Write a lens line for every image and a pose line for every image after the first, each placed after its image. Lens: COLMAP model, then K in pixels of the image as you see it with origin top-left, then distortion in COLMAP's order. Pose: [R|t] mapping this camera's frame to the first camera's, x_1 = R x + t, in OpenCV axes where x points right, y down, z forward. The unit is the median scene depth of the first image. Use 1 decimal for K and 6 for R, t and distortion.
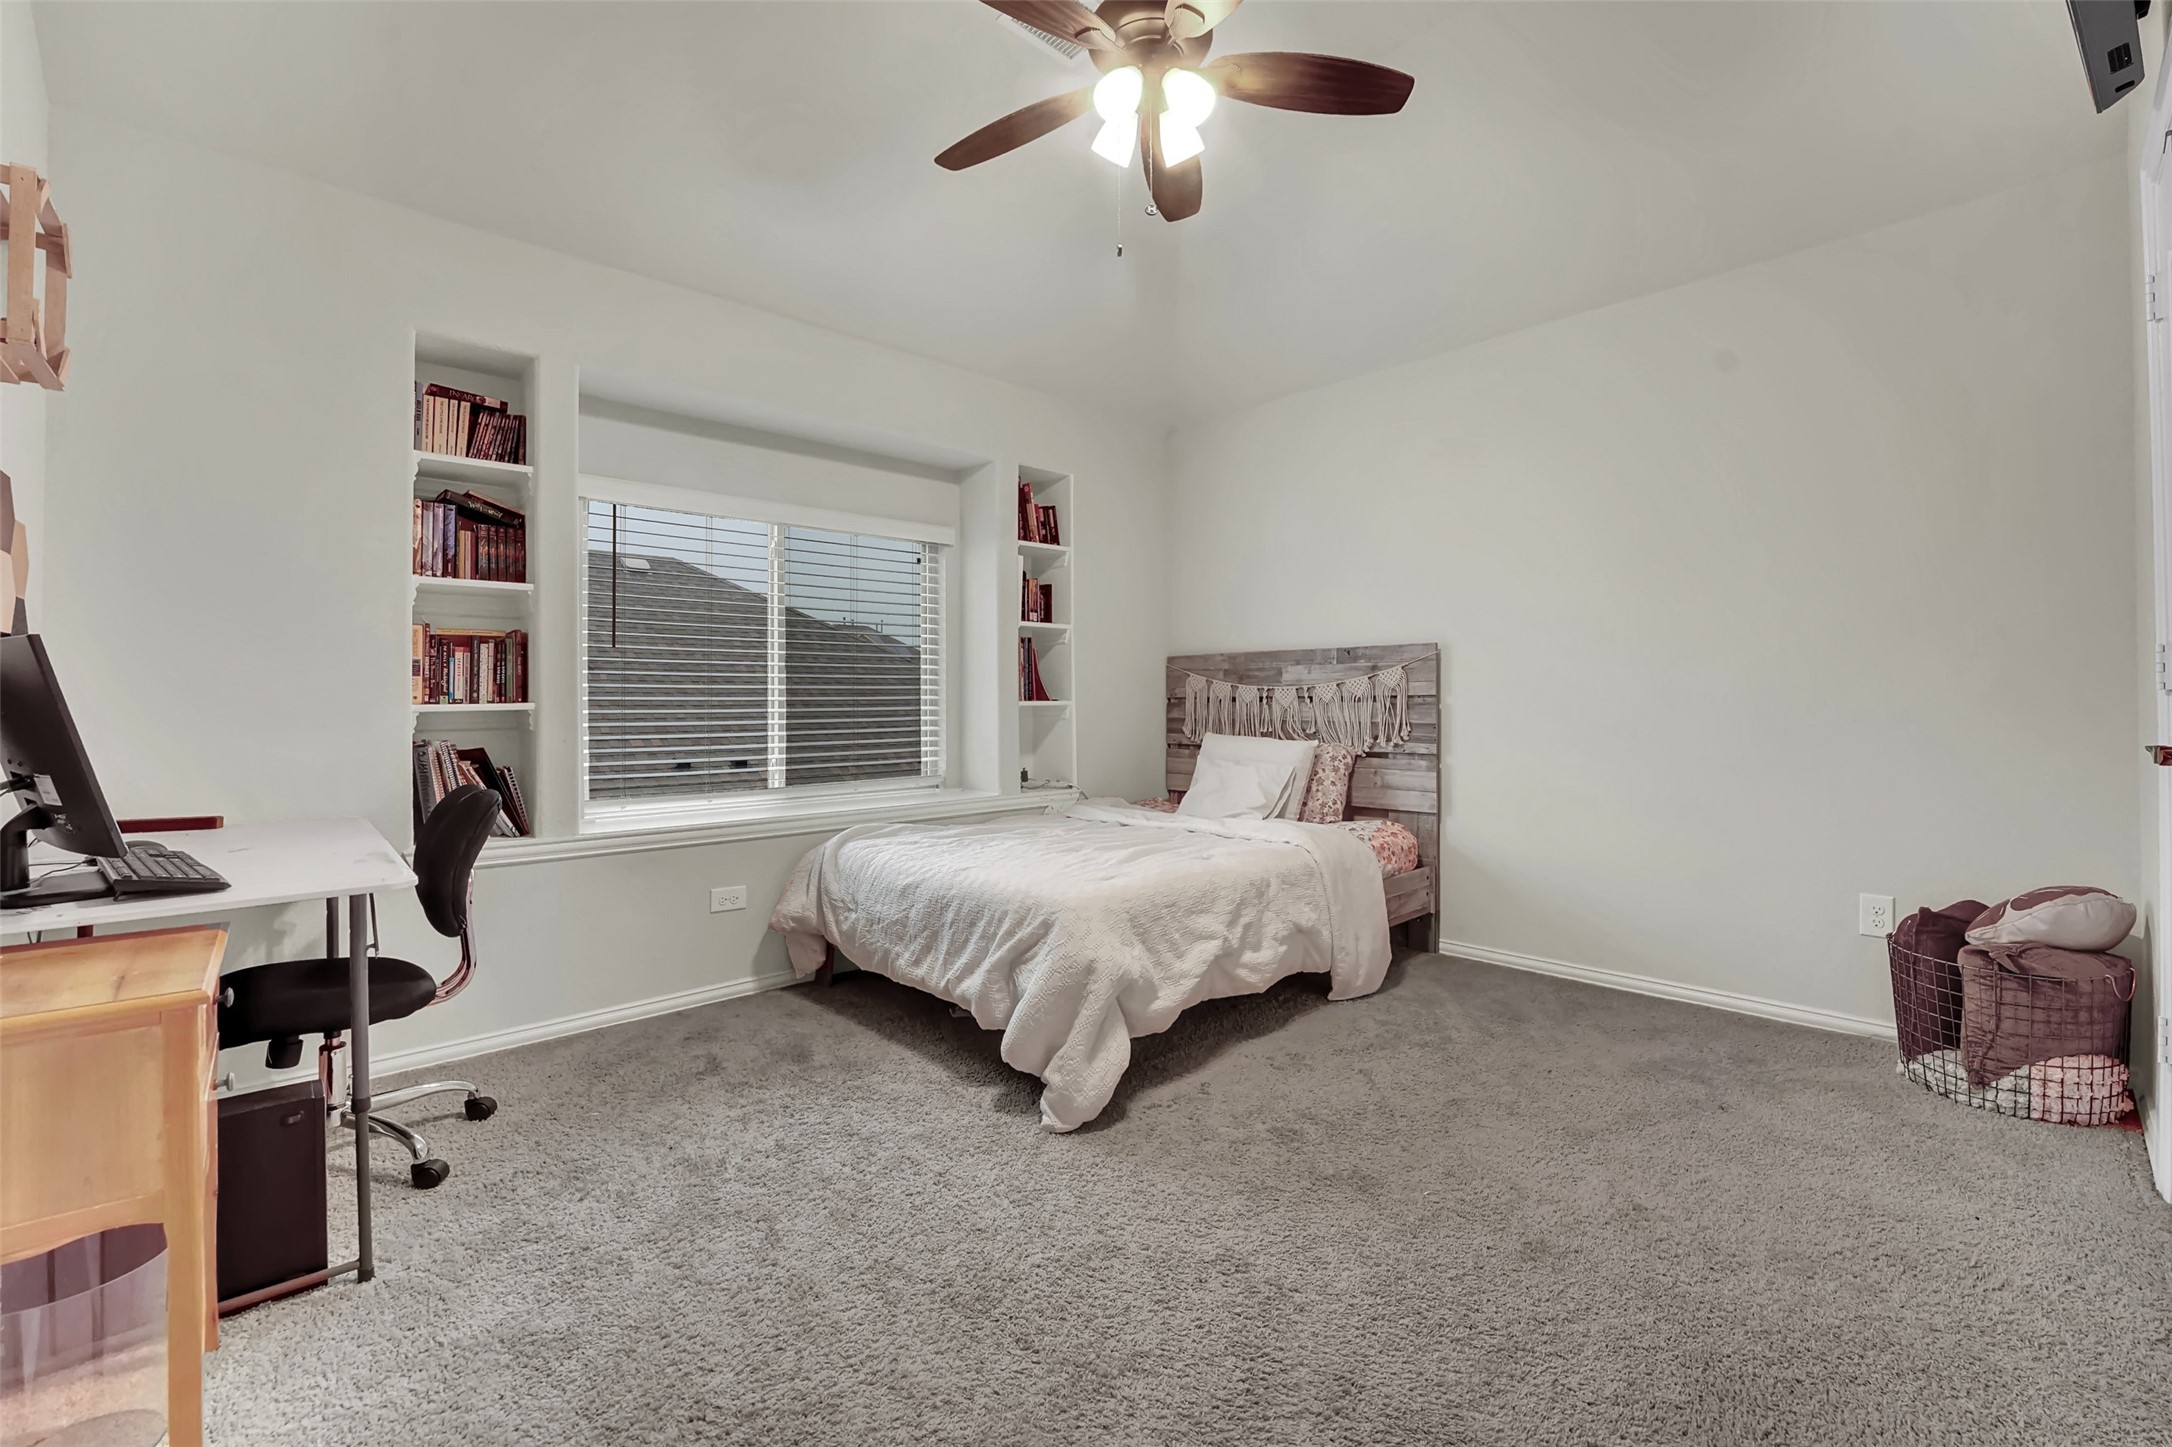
lens RADIAL K [[902.9, 0, 1082.1], [0, 902.9, 711.1], [0, 0, 1]] dist [-0.019821, 0.000624]
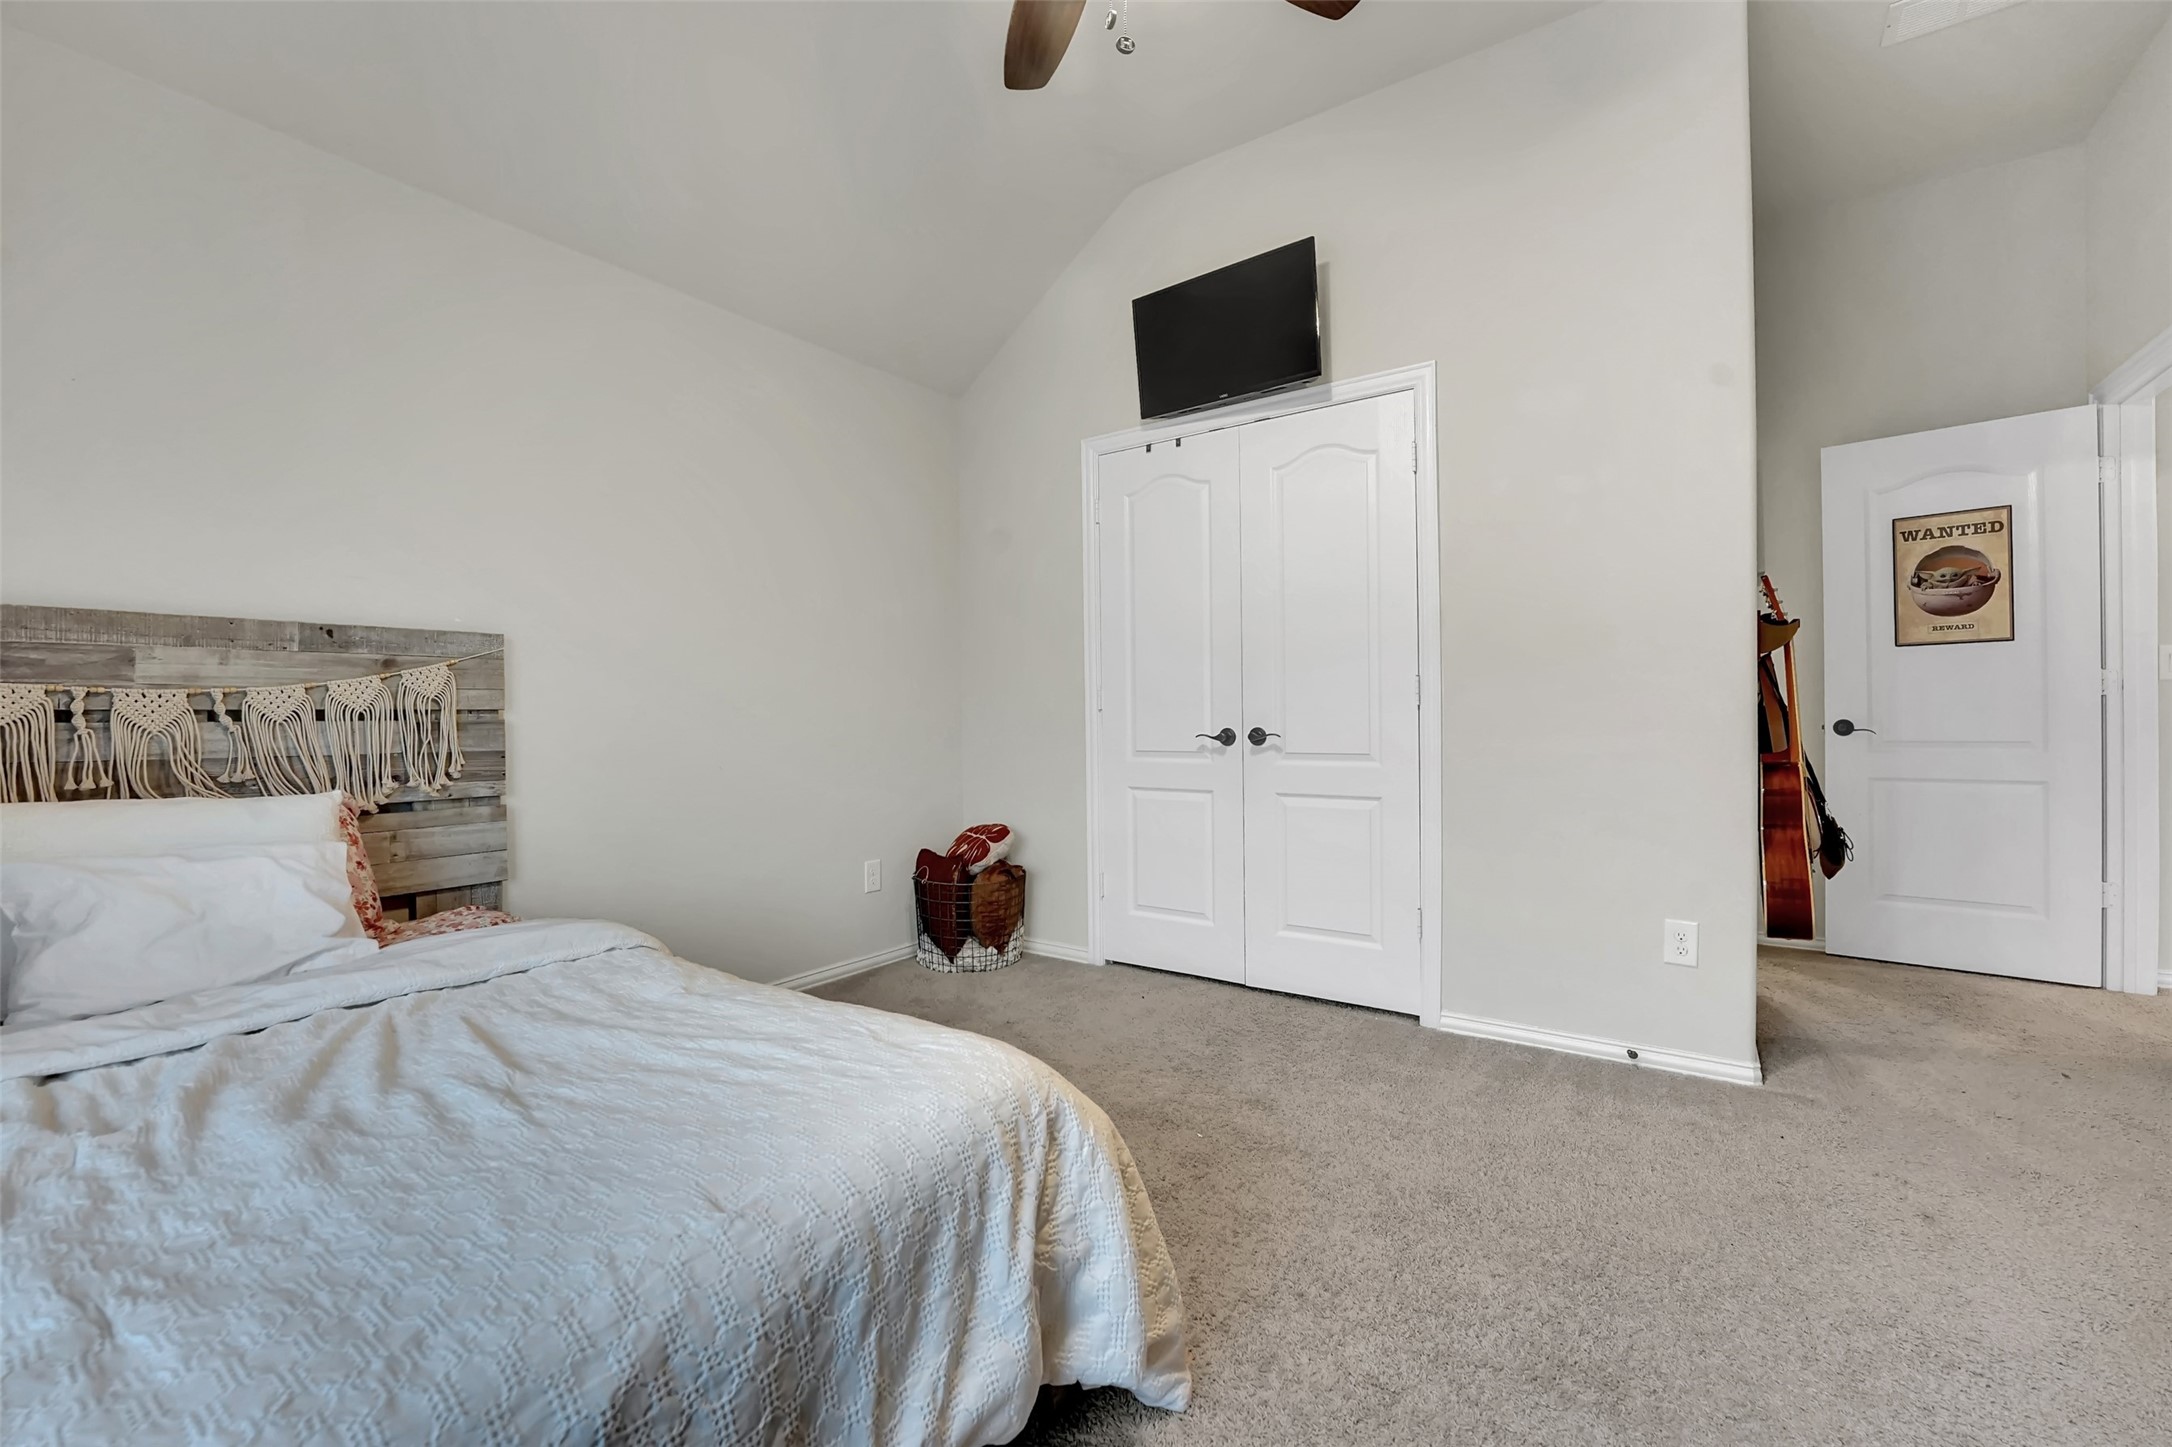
lens RADIAL K [[902.9, 0, 1080.6], [0, 902.9, 717.0], [0, 0, 1]] dist [-0.019821, 0.000624]
pose [[-0.204795, -0.000241, 0.978805, -0.352012], [0.015818, 0.999869, 0.003556, -0.007044], [-0.978677, 0.016211, -0.204764, 0.665211]]
